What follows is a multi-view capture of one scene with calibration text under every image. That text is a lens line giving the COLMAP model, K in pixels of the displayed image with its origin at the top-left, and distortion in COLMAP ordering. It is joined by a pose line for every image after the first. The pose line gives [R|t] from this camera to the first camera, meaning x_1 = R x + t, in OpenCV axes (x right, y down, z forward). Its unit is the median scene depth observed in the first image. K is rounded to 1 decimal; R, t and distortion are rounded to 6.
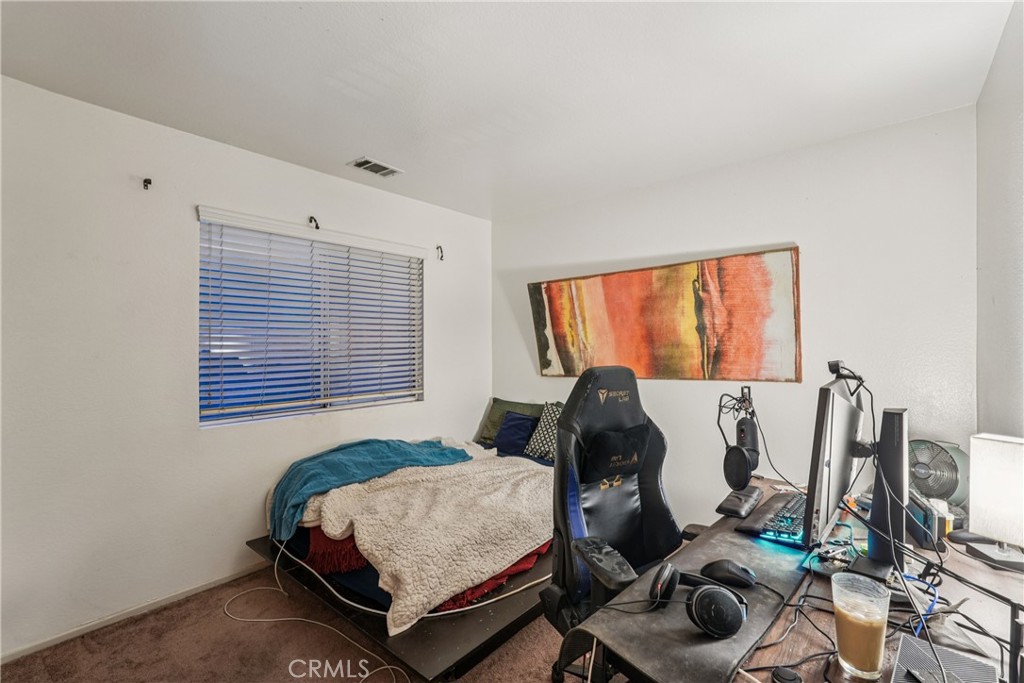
lens RADIAL K [[450.1, 0, 504.3], [0, 450.1, 341.1], [0, 0, 1]] dist [-0.011988, 0.005600]
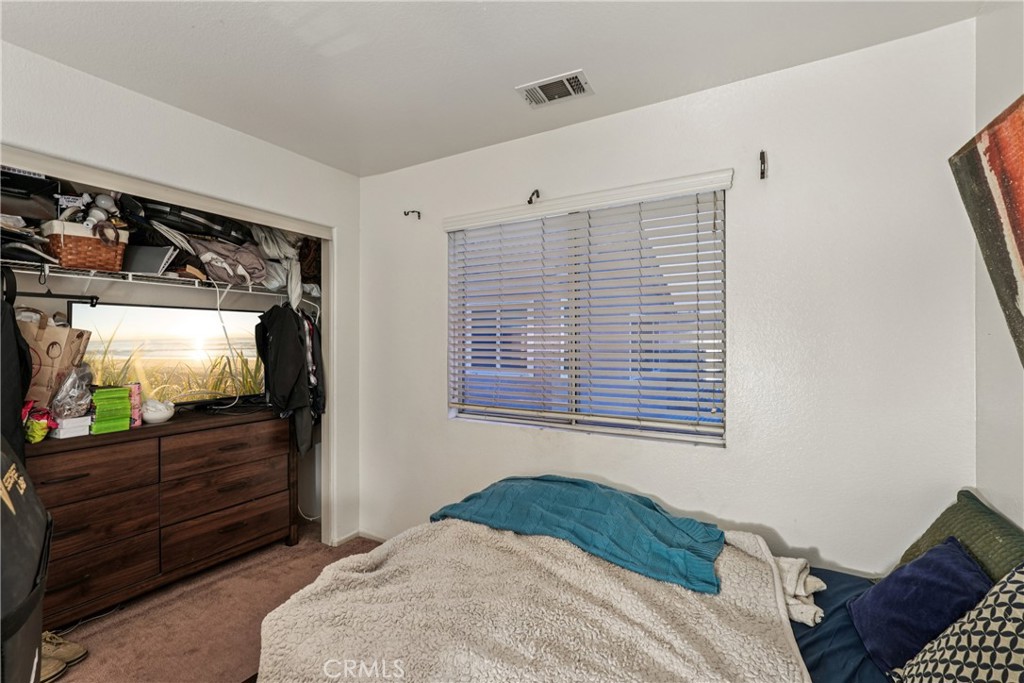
lens RADIAL K [[450.1, 0, 506.4], [0, 450.1, 346.0], [0, 0, 1]] dist [-0.011988, 0.005600]
pose [[0.186339, 0.010835, -0.982426, 0.355132], [0.005787, 0.999910, 0.012126, -0.000426], [0.982469, -0.007945, 0.186259, 0.739489]]
